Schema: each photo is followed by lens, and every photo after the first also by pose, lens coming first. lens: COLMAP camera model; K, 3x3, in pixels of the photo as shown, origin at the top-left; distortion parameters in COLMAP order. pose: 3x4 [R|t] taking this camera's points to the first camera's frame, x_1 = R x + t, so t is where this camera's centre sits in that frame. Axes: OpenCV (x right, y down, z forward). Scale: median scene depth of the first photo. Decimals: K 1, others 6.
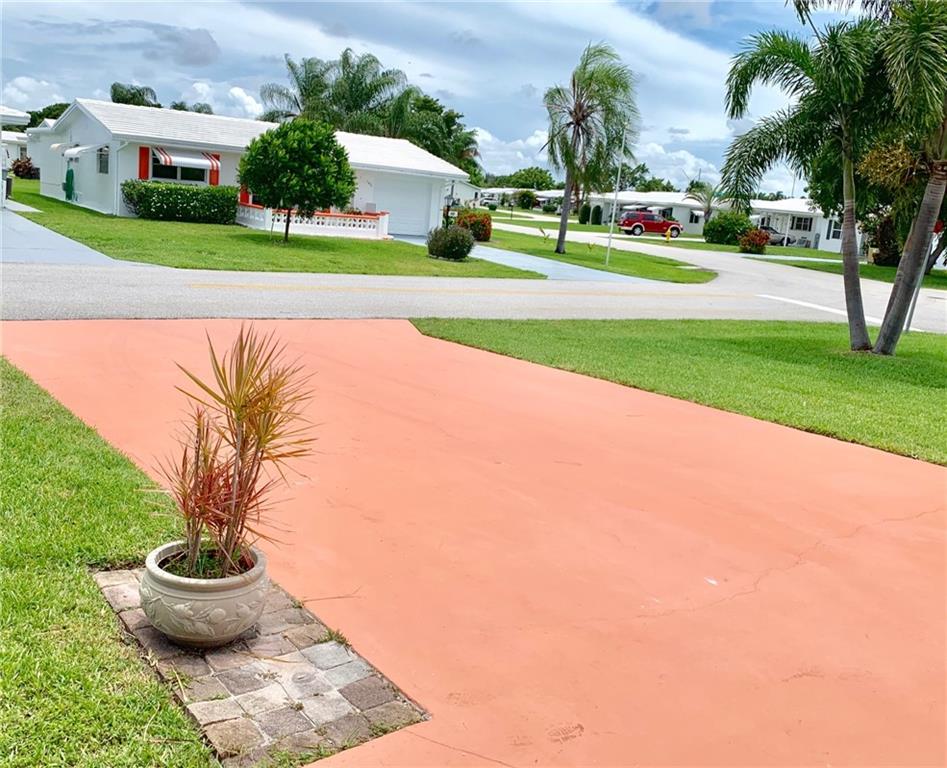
lens RADIAL K [[919.5, 0, 473.5], [0, 919.5, 384.0], [0, 0, 1]] dist [0.087065, -0.191597]
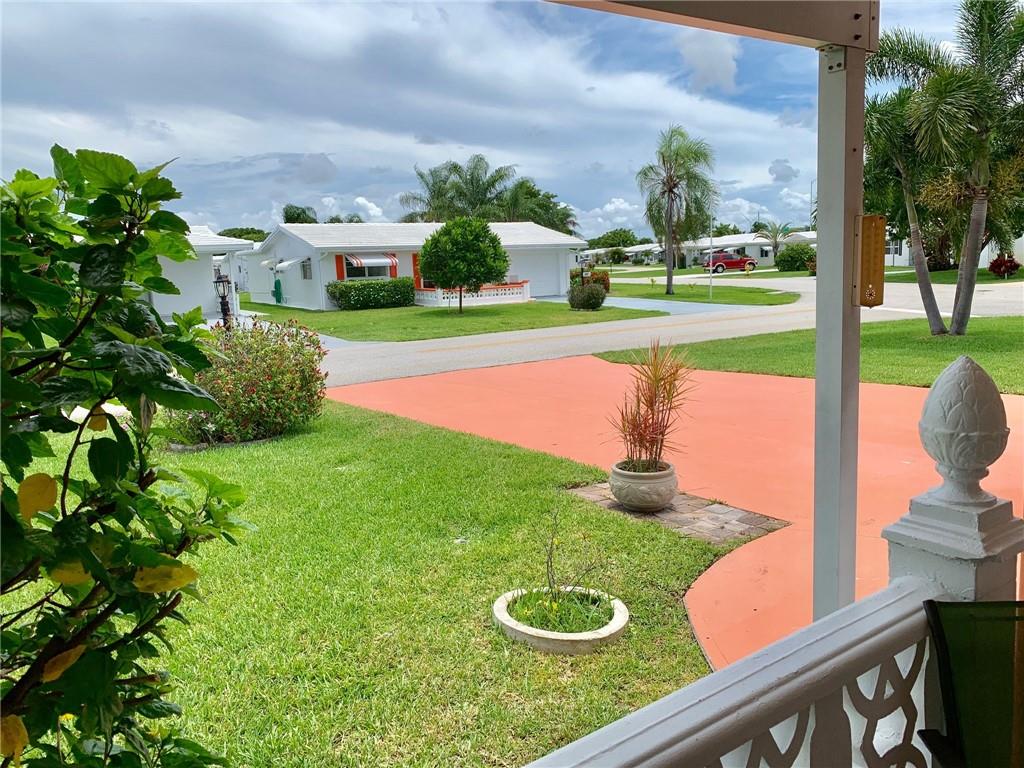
lens RADIAL K [[836.5, 0, 512.0], [0, 836.5, 384.0], [0, 0, 1]] dist [0.073819, -0.130242]
pose [[0.991452, -0.124192, -0.039989, -0.085546], [0.121787, 0.990870, -0.057825, 0.016851], [0.046805, 0.052460, 0.997526, -0.129644]]
